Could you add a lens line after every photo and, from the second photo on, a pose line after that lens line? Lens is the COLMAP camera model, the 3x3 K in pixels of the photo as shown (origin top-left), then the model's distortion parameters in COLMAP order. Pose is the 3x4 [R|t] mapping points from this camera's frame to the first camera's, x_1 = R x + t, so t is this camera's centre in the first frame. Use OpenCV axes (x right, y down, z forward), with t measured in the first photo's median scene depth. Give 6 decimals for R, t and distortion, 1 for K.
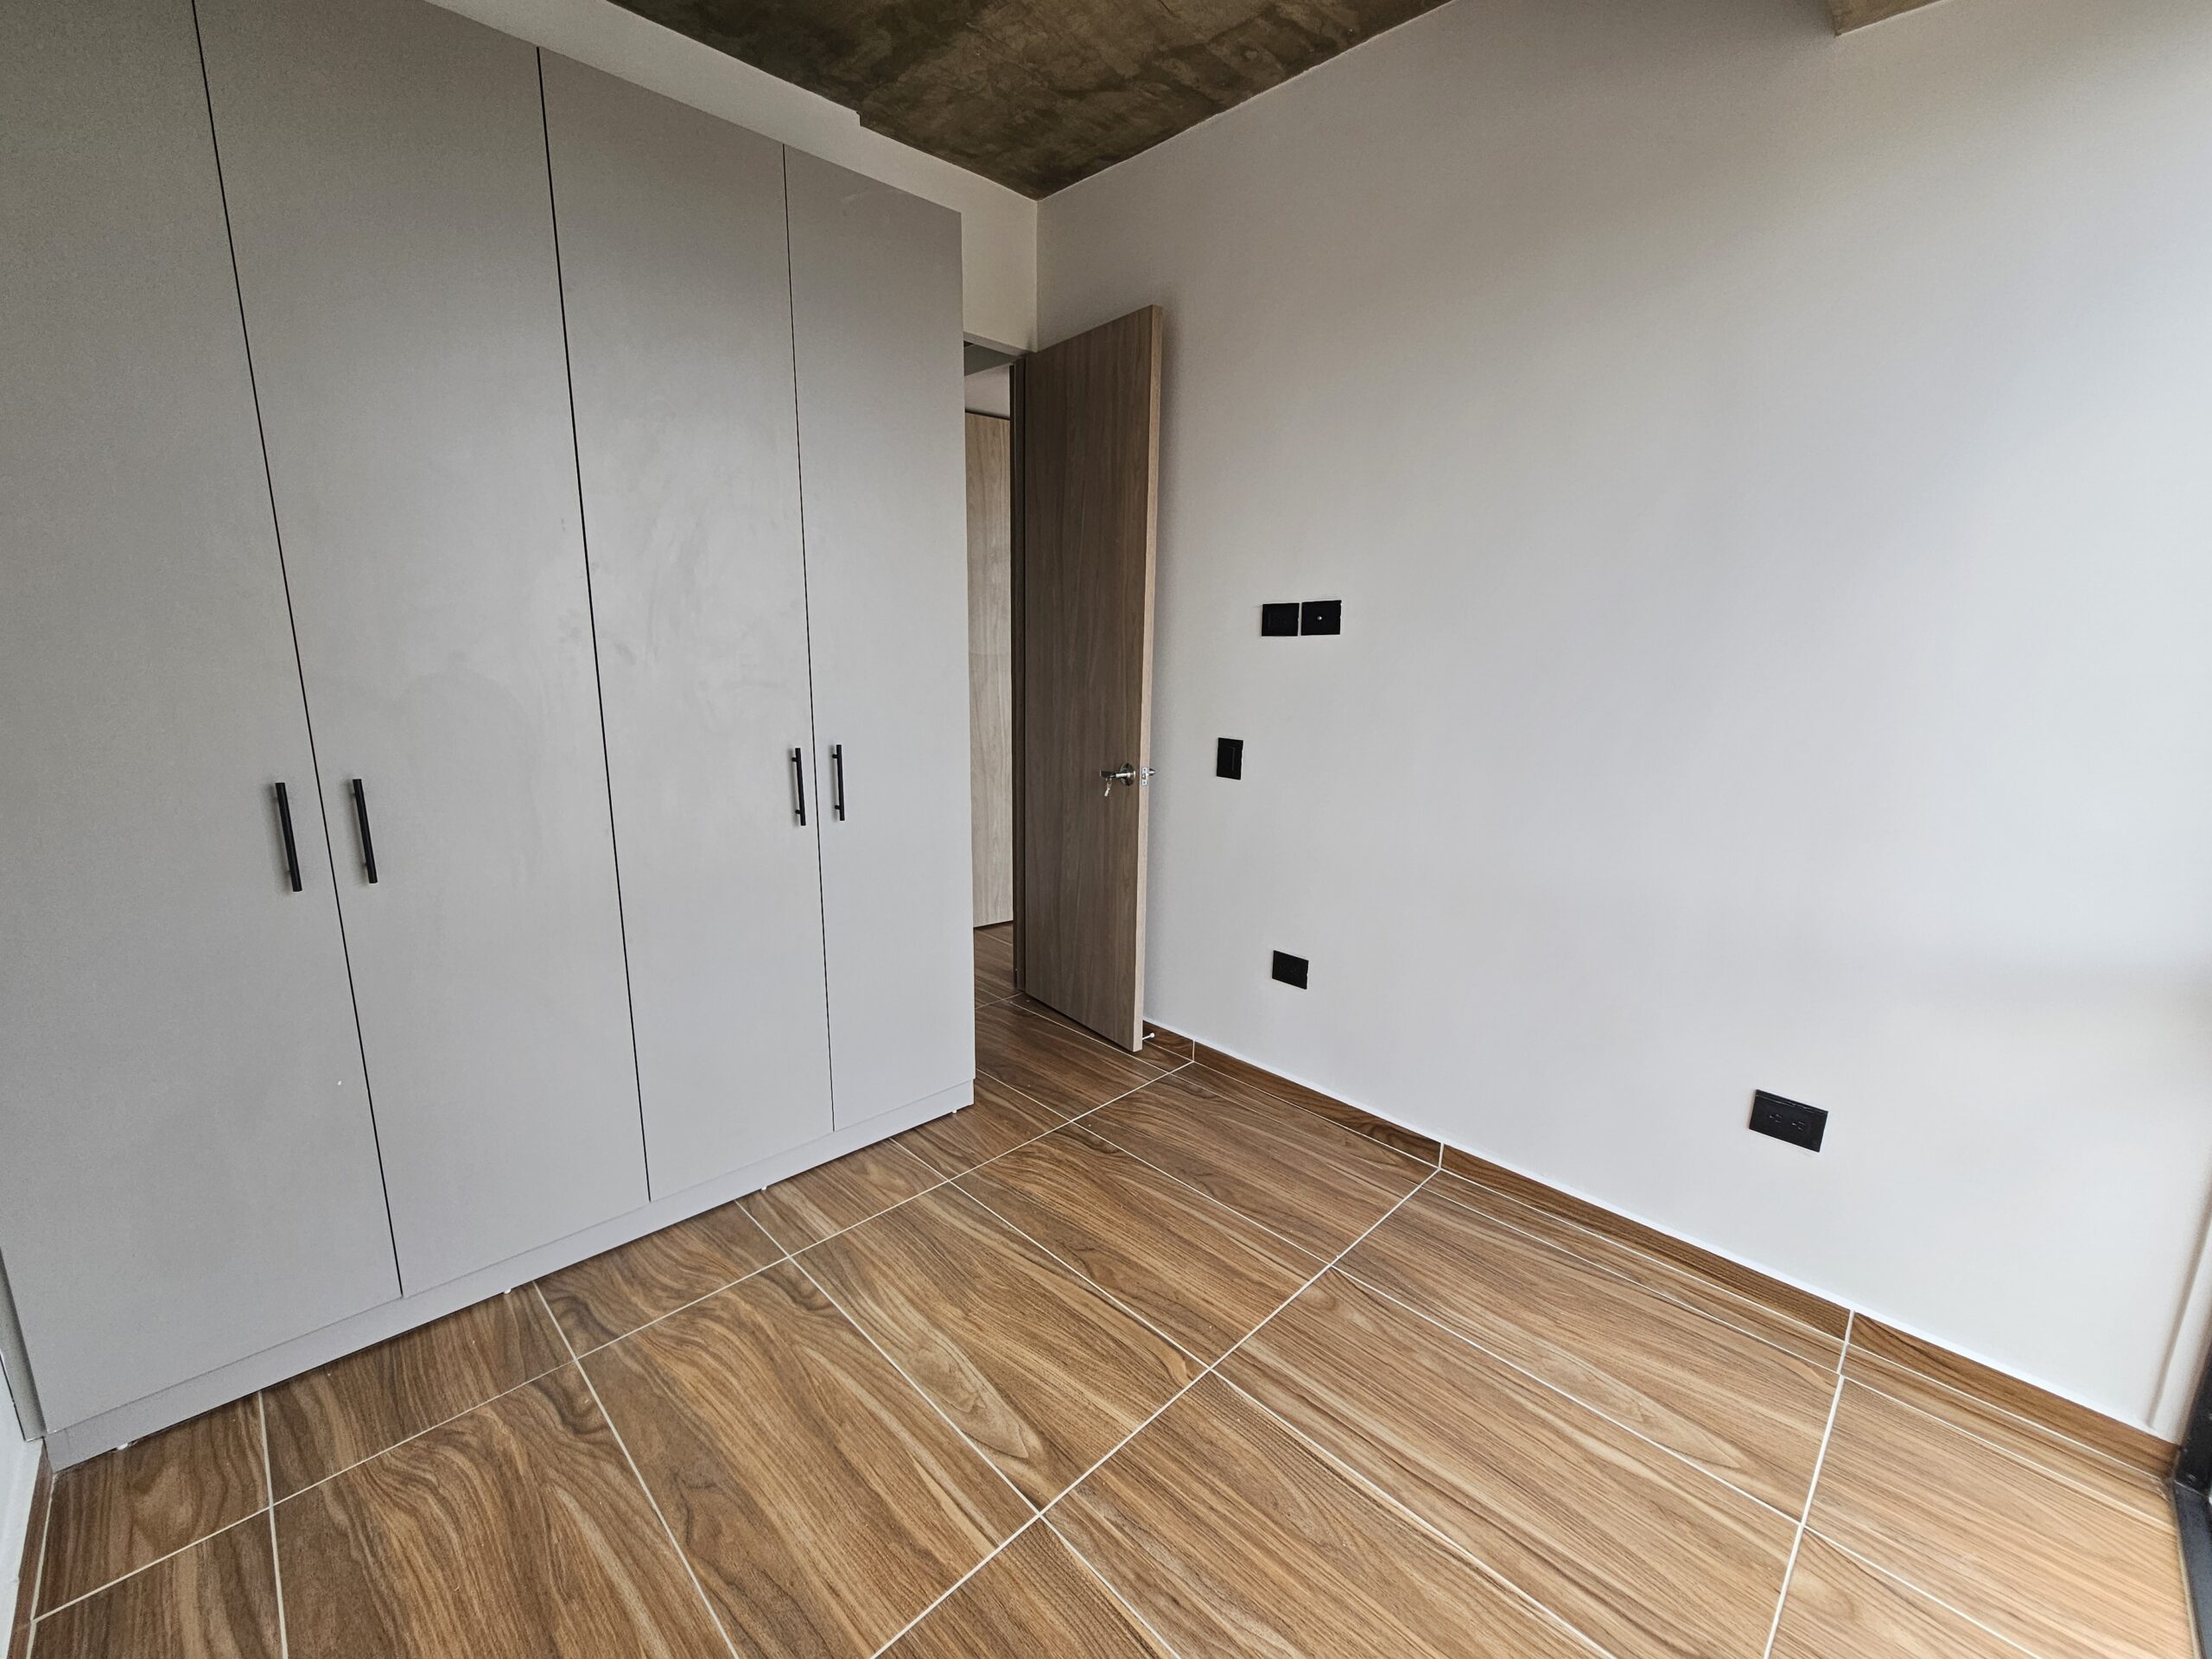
lens RADIAL K [[906.0, 0, 1111.4], [0, 906.0, 829.3], [0, 0, 1]] dist [0.001580, -0.000212]
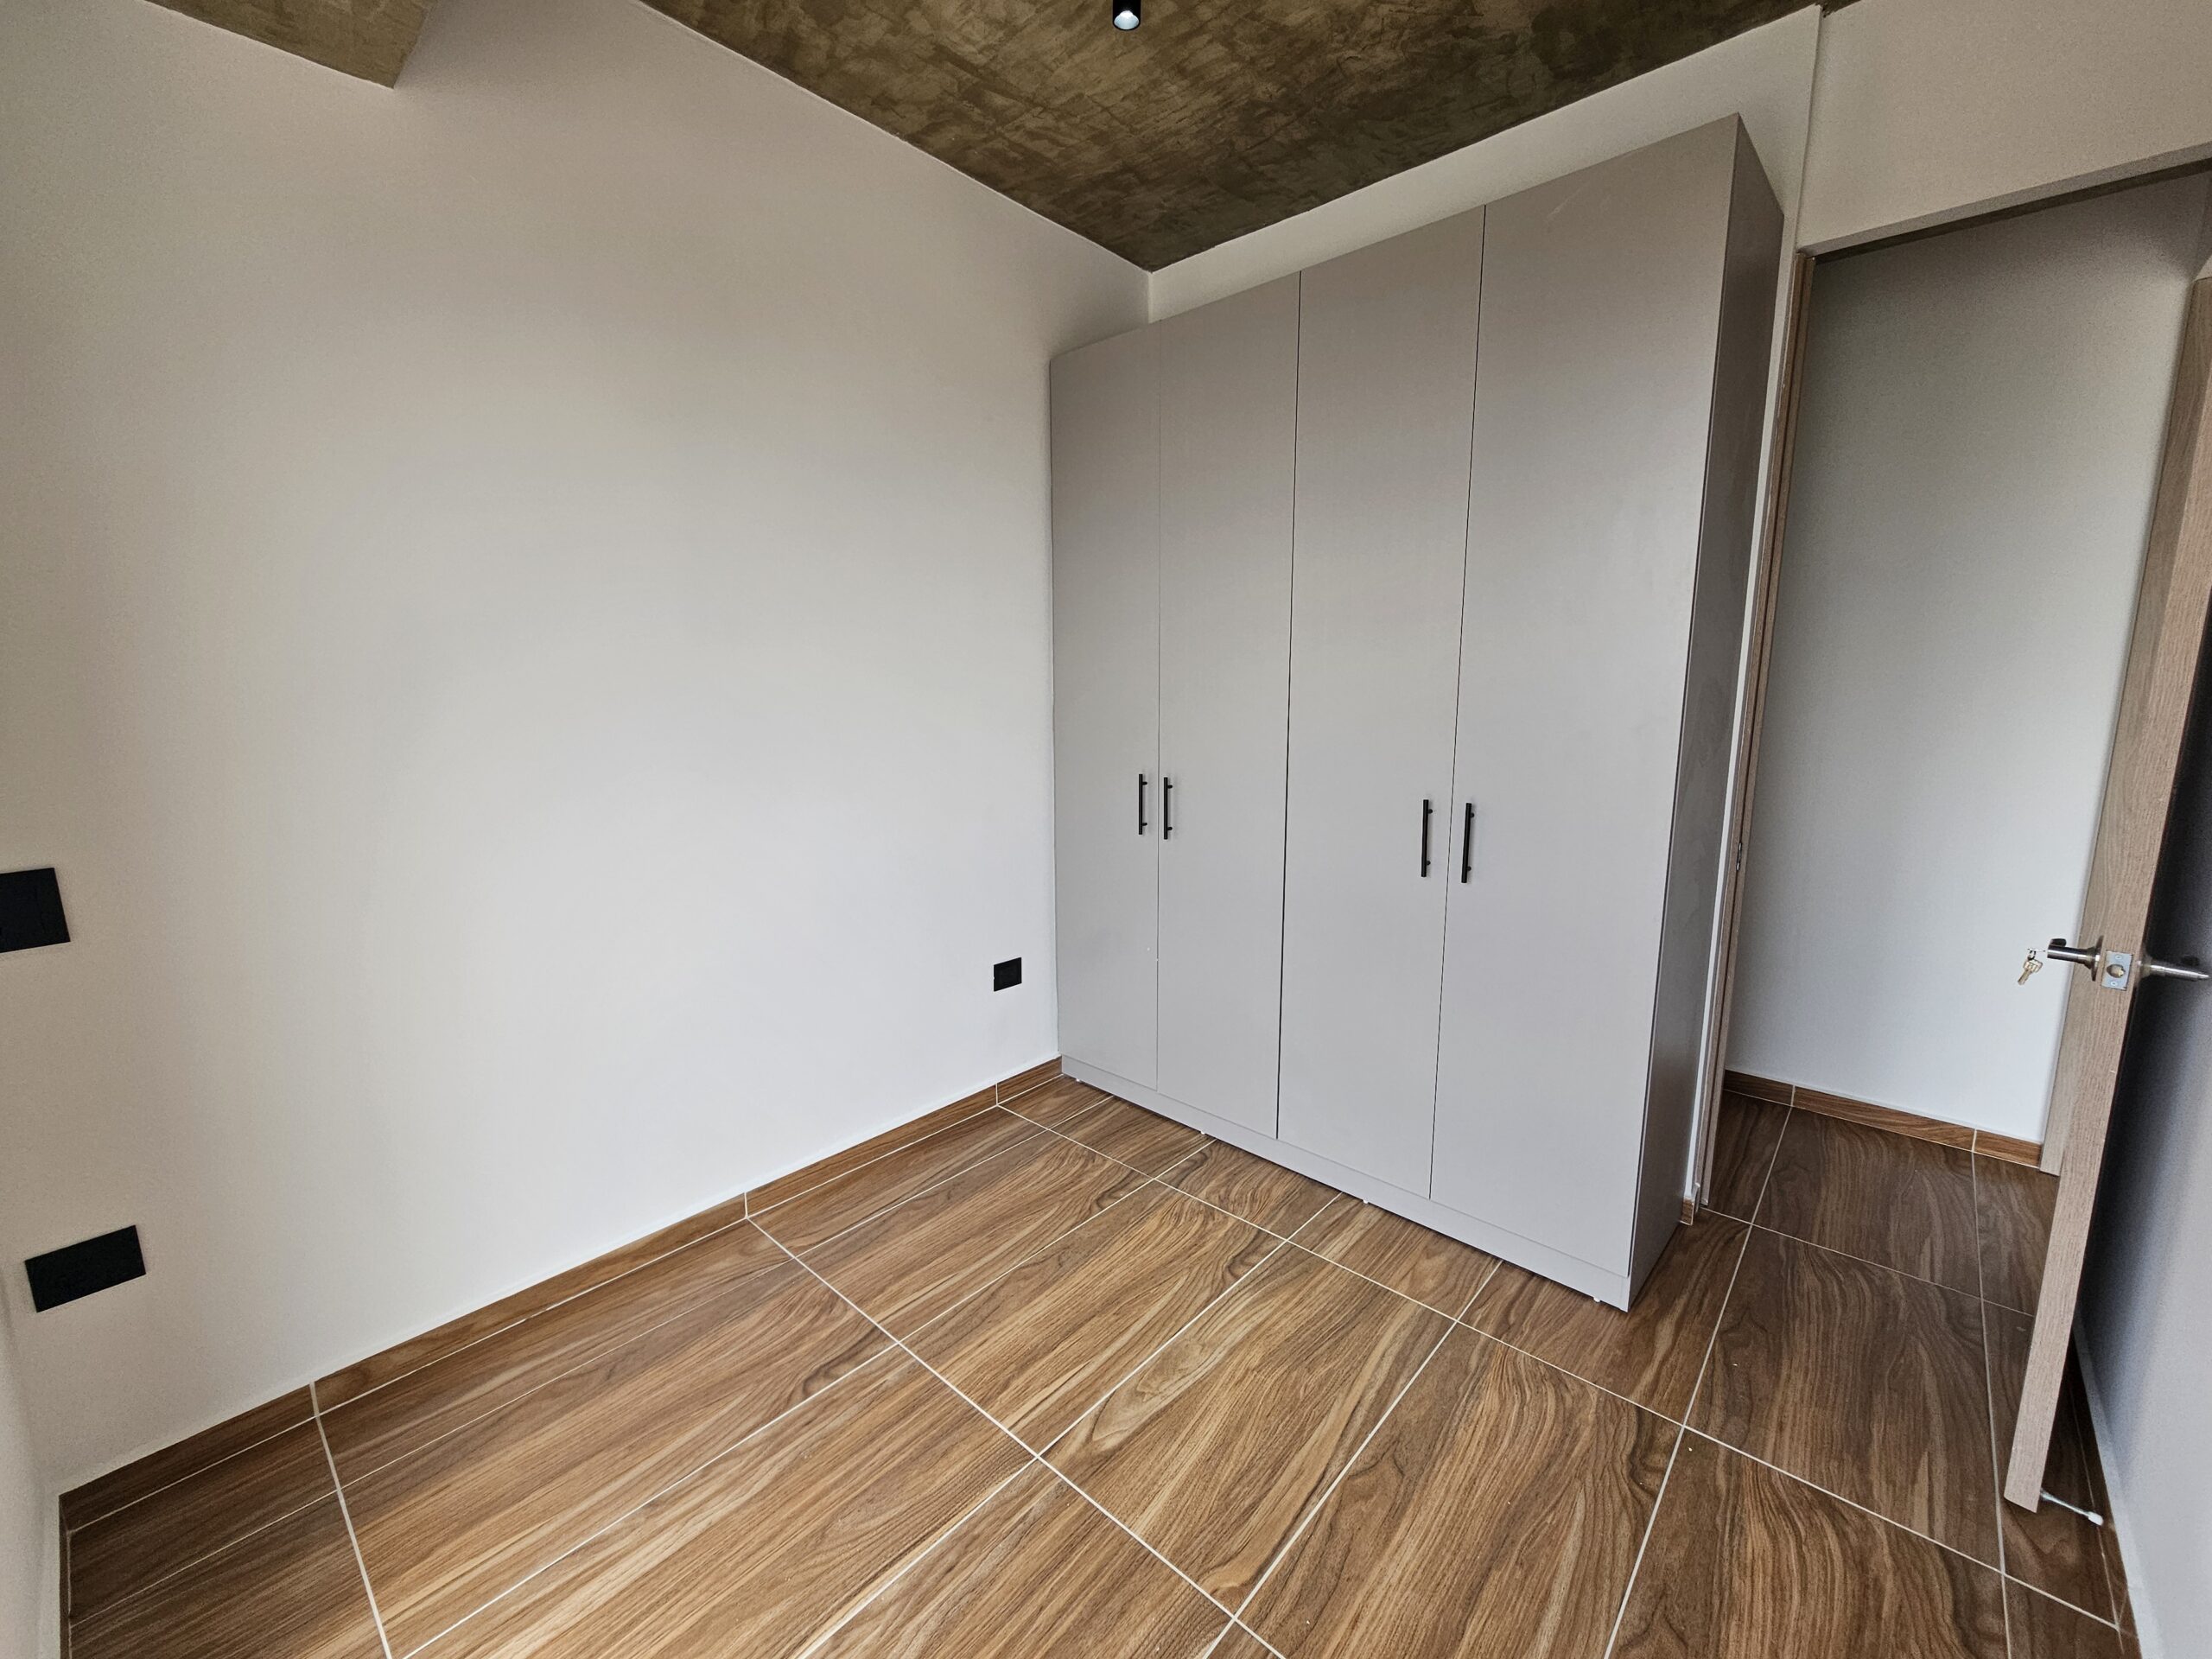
lens RADIAL K [[895.5, 0, 1111.7], [0, 895.5, 868.3], [0, 0, 1]] dist [-0.001191, -0.000498]
pose [[0.055678, 0.188925, -0.980412, 0.738962], [-0.198892, 0.964354, 0.174535, -0.143282], [0.978439, 0.185278, 0.091269, 0.707257]]
